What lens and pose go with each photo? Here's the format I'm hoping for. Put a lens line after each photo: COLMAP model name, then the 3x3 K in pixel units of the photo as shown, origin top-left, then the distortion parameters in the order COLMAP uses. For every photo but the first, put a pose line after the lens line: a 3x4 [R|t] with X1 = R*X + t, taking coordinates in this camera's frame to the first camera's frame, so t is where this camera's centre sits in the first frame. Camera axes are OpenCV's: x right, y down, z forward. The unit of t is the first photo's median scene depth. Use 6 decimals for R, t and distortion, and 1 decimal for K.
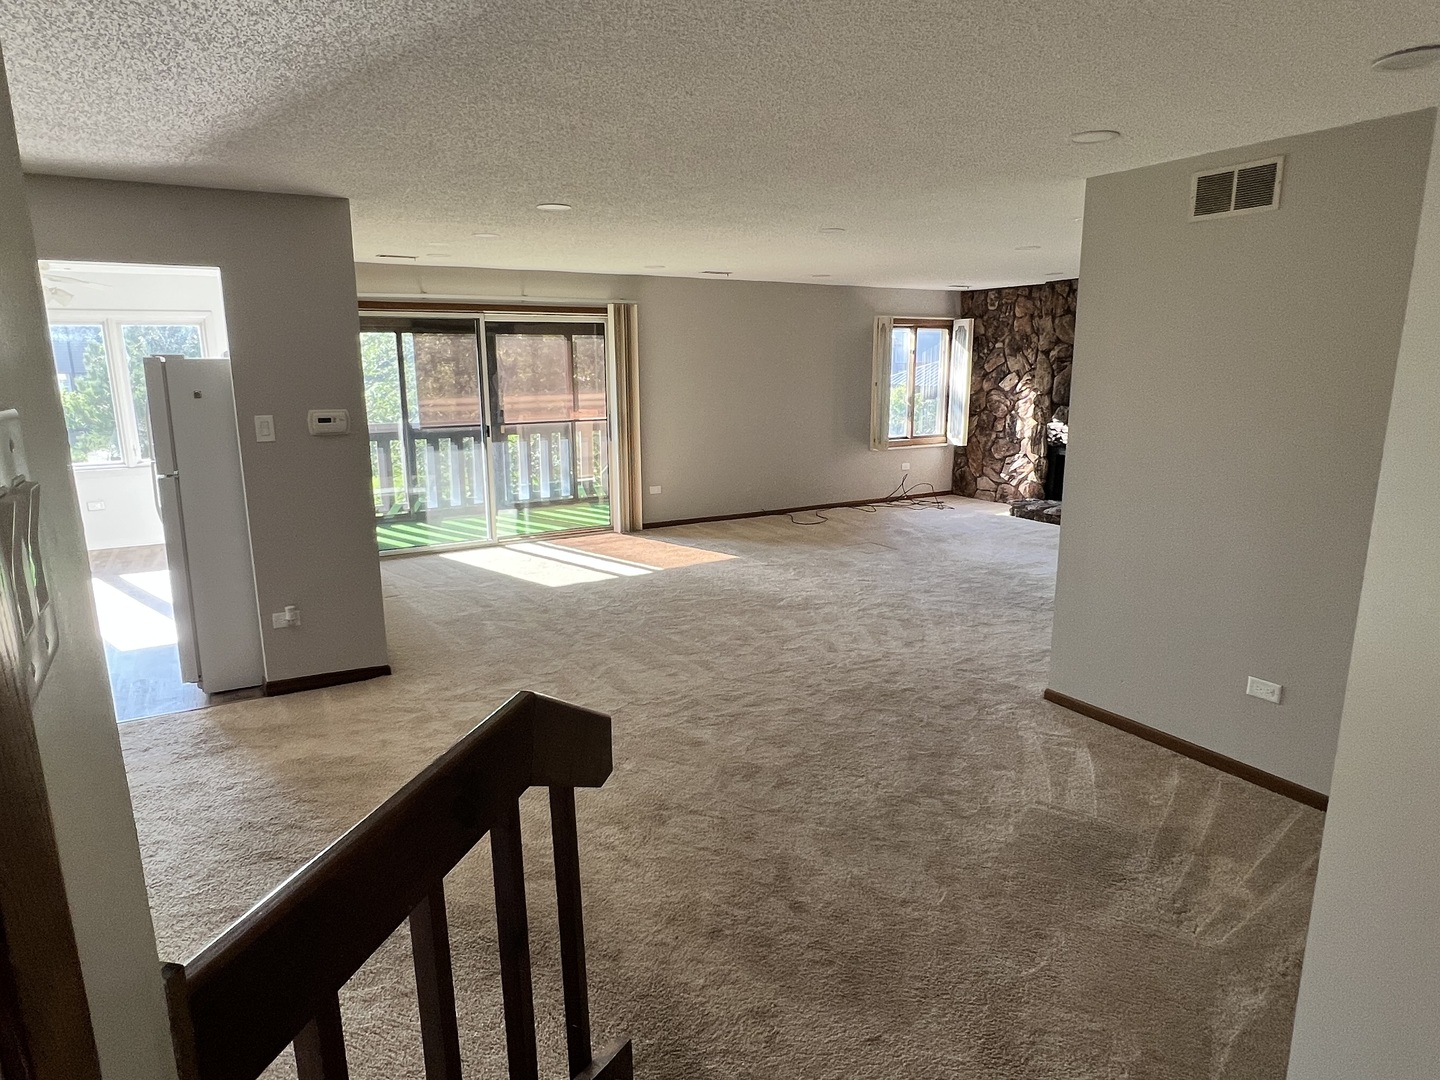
lens RADIAL K [[870.9, 0, 720.0], [0, 870.9, 540.0], [0, 0, 1]] dist [-0.001005, -0.001448]
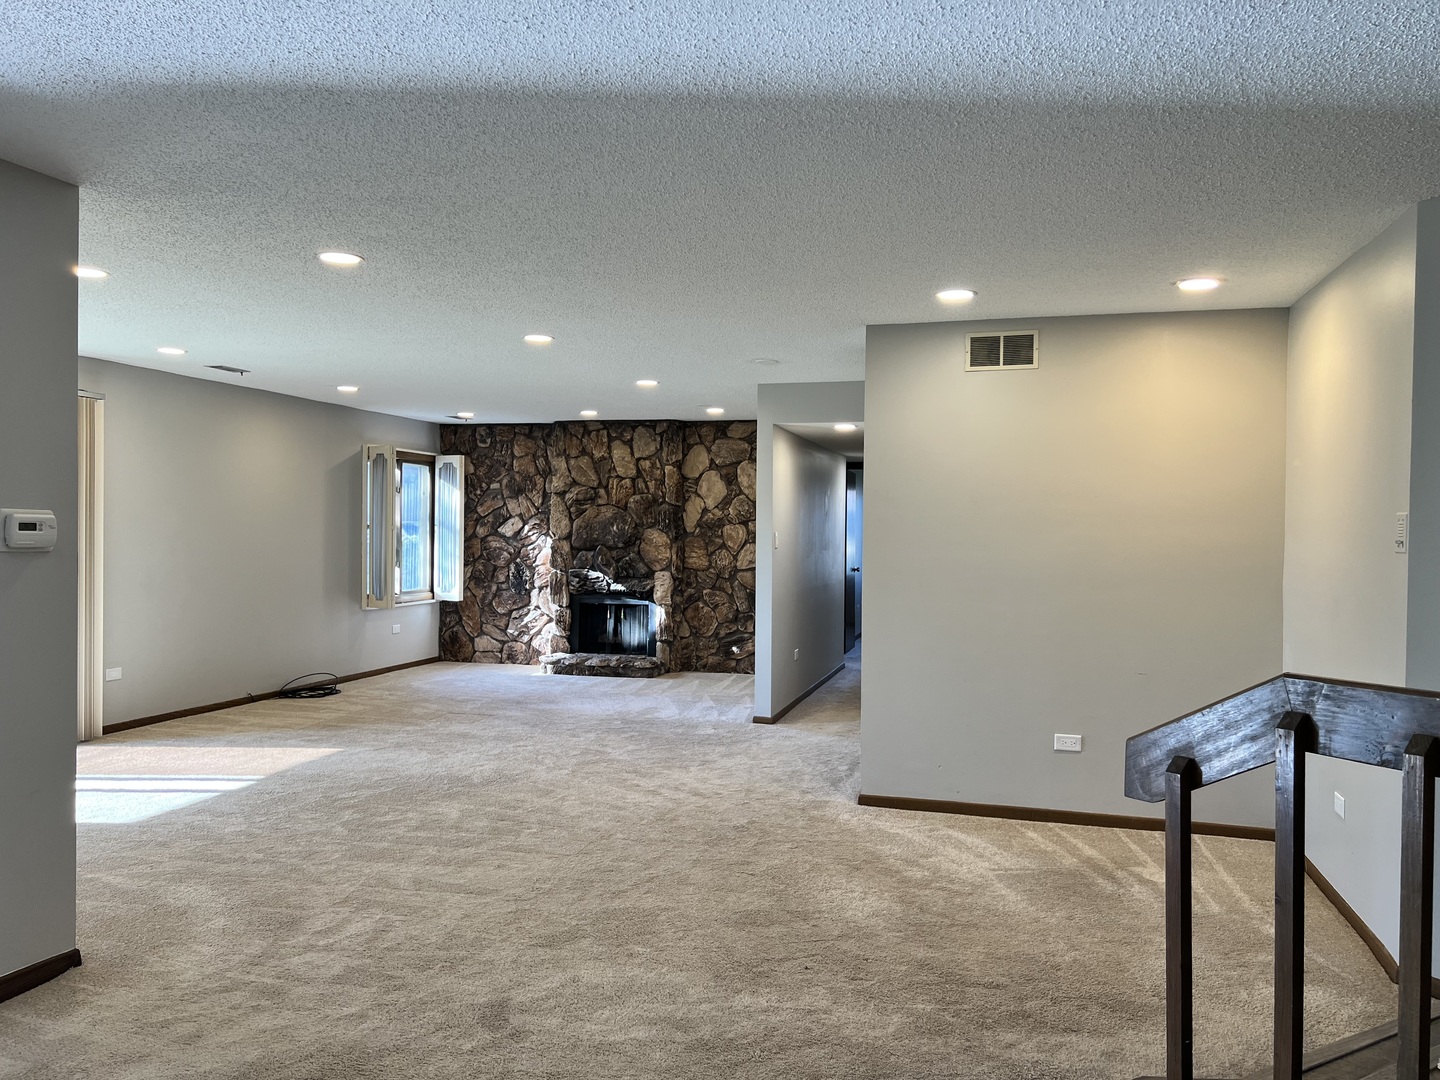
lens RADIAL K [[1082.3, 0, 732.7], [0, 1082.3, 538.1], [0, 0, 1]] dist [0.073587, -0.115207]
pose [[0.715896, 0.008082, 0.698160, -0.289090], [0.127292, 0.981664, -0.141890, 0.017122], [-0.686506, 0.190448, 0.701740, 0.067949]]
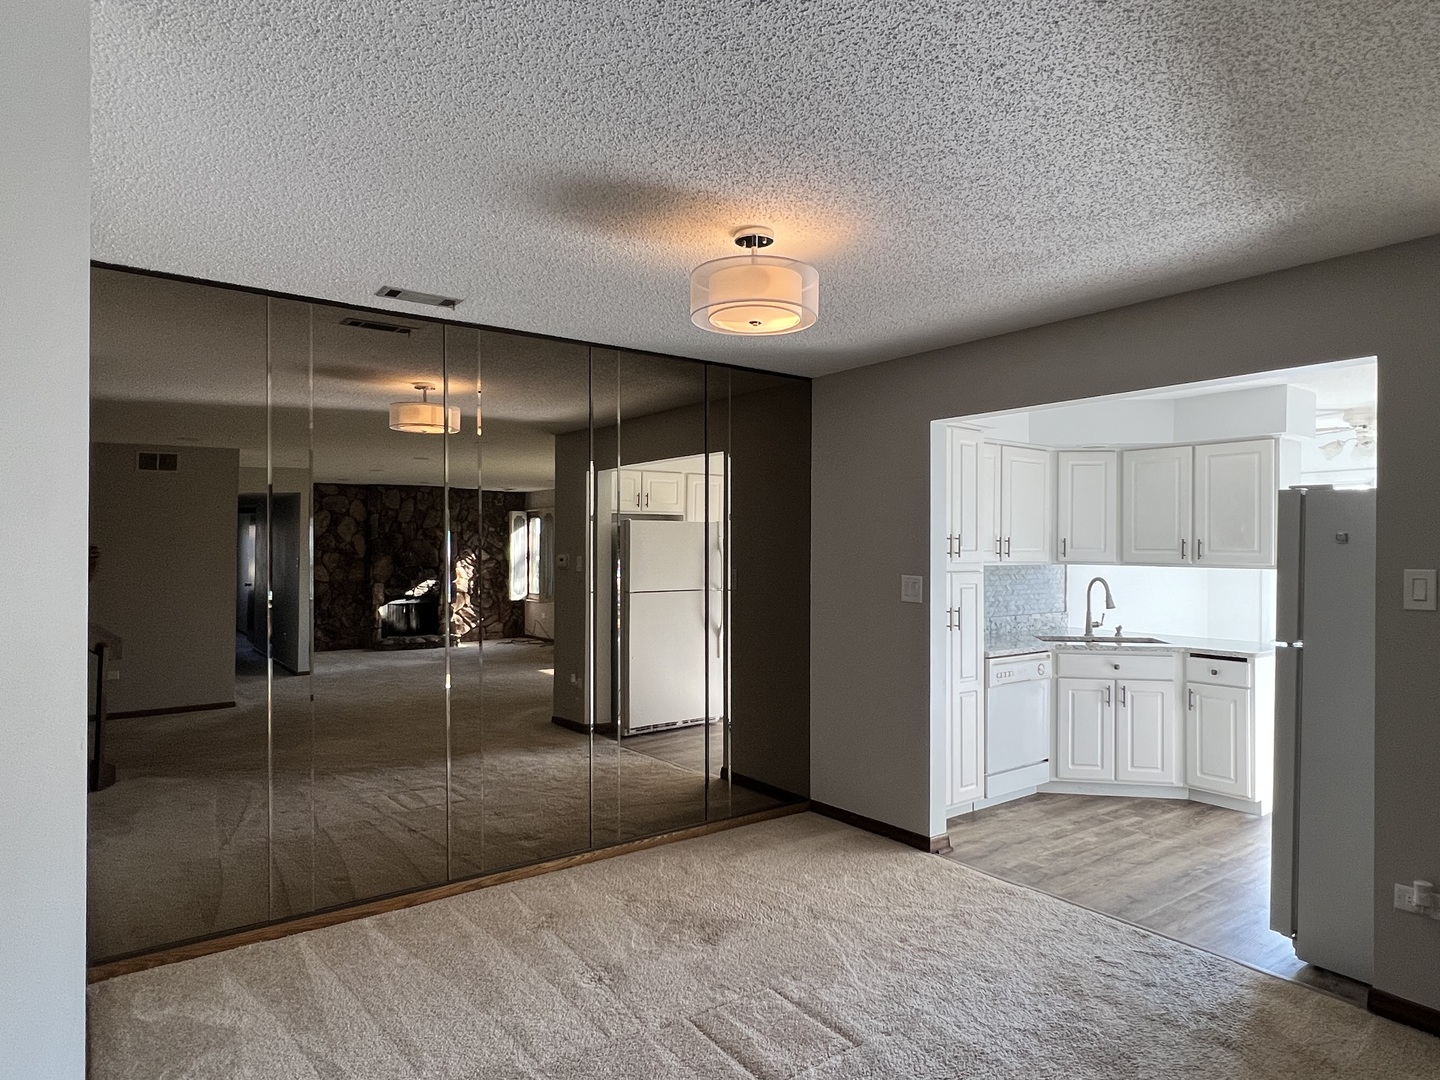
lens RADIAL K [[870.9, 0, 720.0], [0, 870.9, 540.0], [0, 0, 1]] dist [-0.001005, -0.001448]
pose [[0.101158, -0.000572, -0.994870, 0.029248], [-0.206324, 0.978247, -0.021541, -0.021148], [0.973241, 0.207444, 0.098839, 0.206136]]
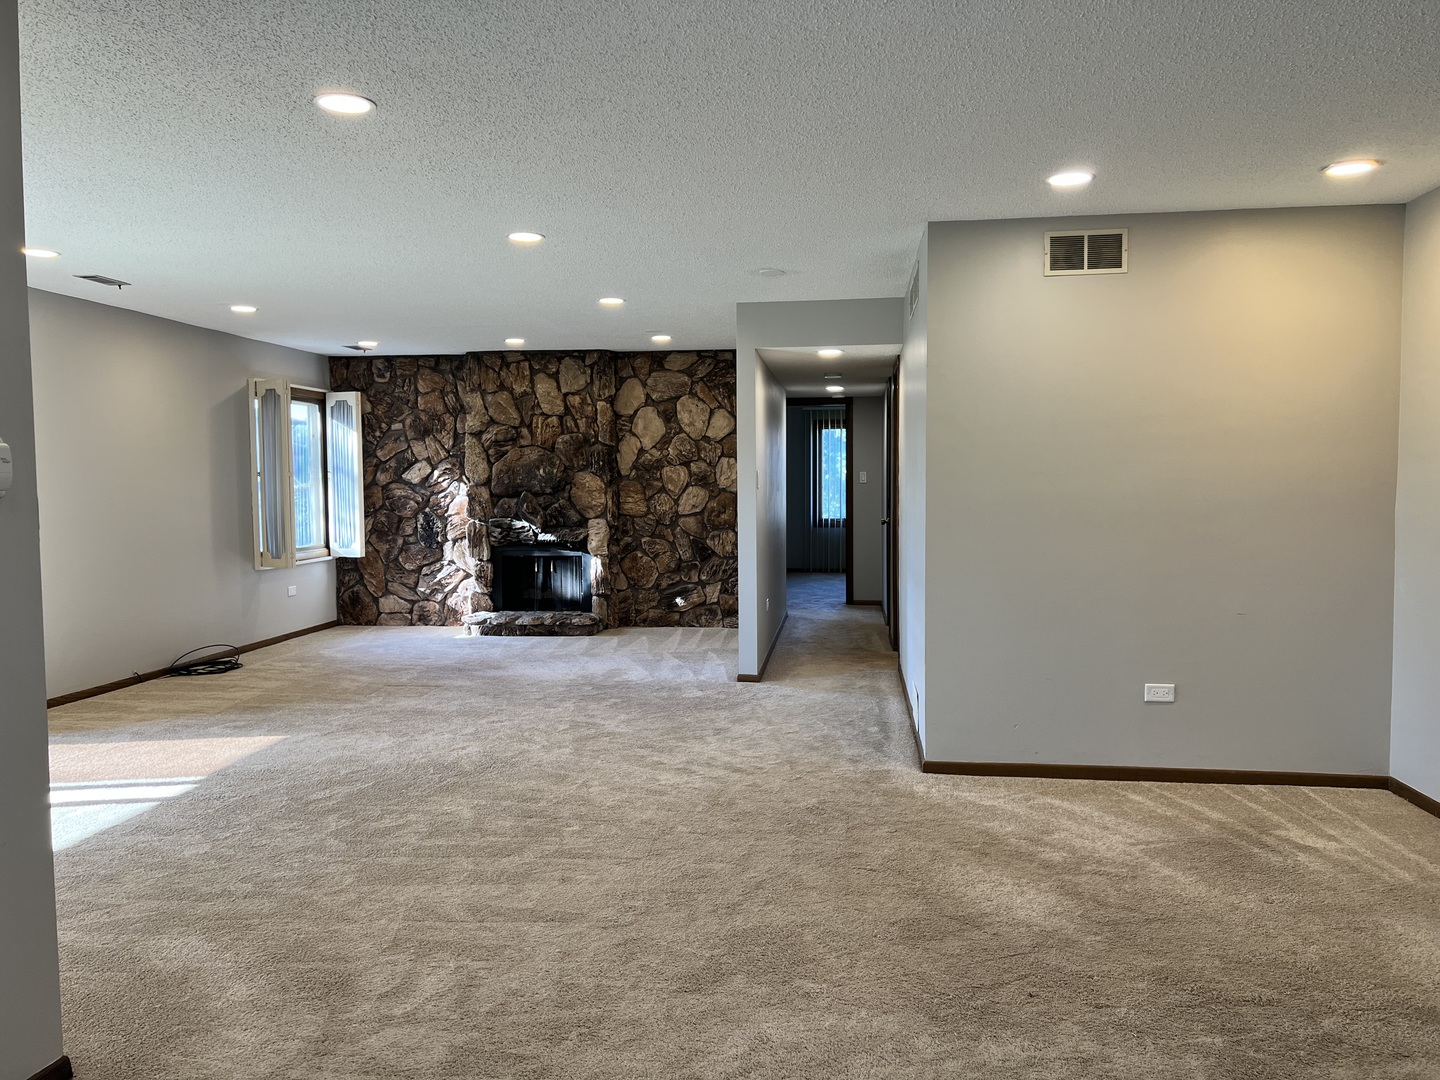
lens RADIAL K [[1080.5, 0, 720.0], [0, 1080.5, 540.0], [0, 0, 1]] dist [0.060157, -0.088952]
pose [[0.608841, -0.043408, 0.792104, -0.293654], [0.164525, 0.983701, -0.072552, -0.003934], [-0.776044, 0.174493, 0.606059, 0.203135]]
